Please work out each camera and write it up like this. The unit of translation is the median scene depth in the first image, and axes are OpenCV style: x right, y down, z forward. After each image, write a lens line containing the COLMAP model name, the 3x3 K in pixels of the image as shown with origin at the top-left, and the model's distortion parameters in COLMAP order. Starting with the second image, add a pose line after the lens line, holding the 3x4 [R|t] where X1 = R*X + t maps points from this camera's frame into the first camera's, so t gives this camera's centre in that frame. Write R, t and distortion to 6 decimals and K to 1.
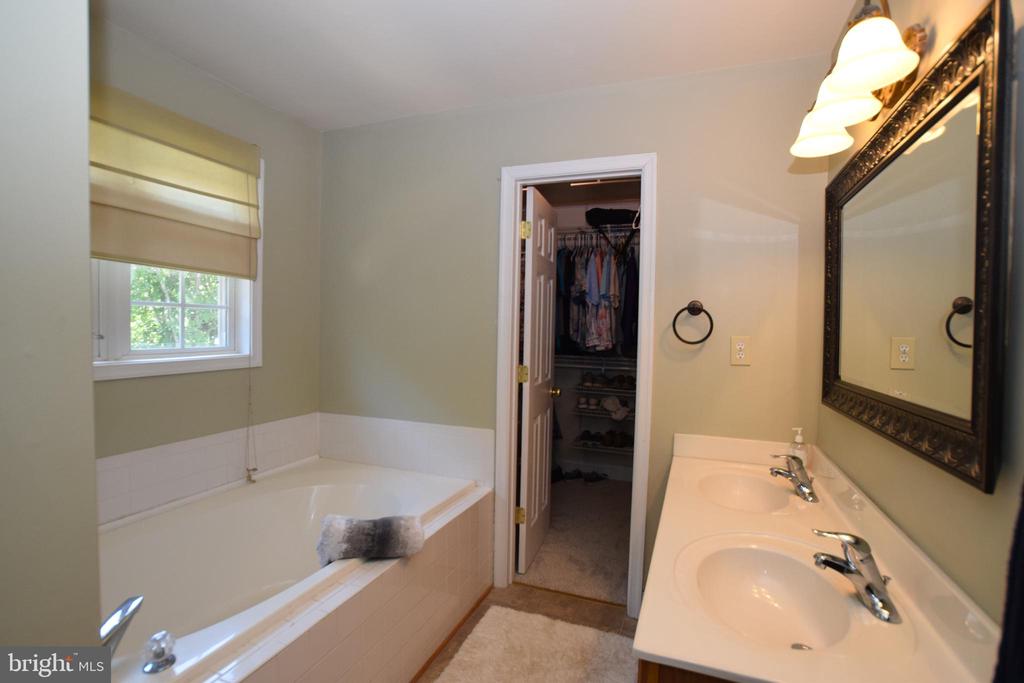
lens RADIAL K [[490.0, 0, 508.8], [0, 490.0, 345.9], [0, 0, 1]] dist [-0.075695, 0.036043]
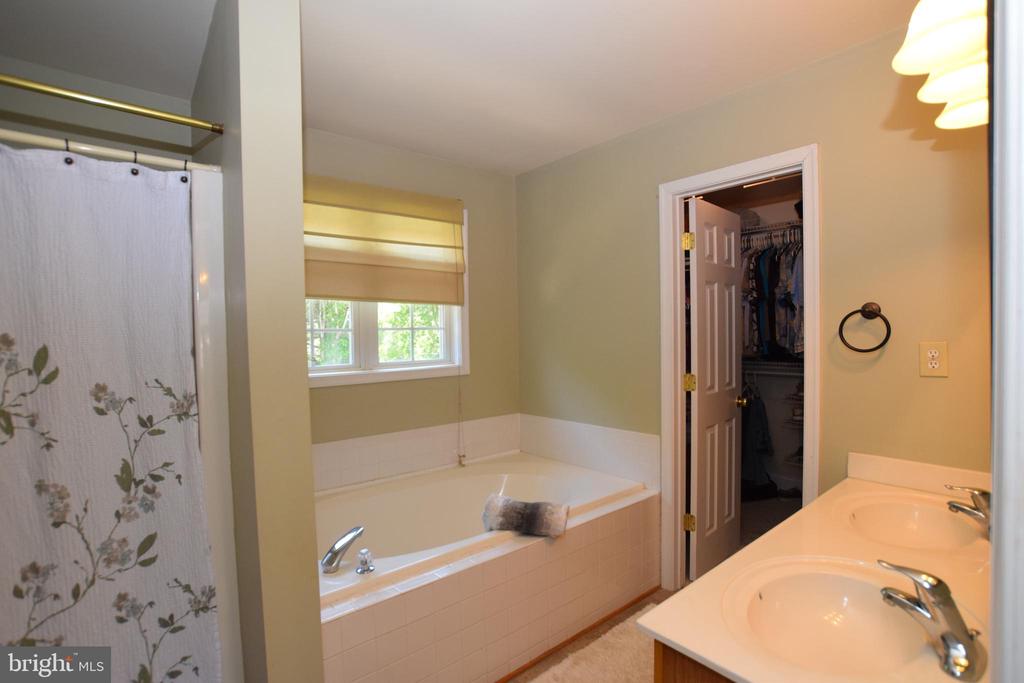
lens RADIAL K [[490.0, 0, 508.8], [0, 490.0, 345.9], [0, 0, 1]] dist [-0.075695, 0.036043]
pose [[0.873710, -0.021722, -0.485962, 0.205159], [0.016339, 0.999749, -0.015312, -0.010582], [0.486173, 0.005438, 0.873846, -0.066313]]
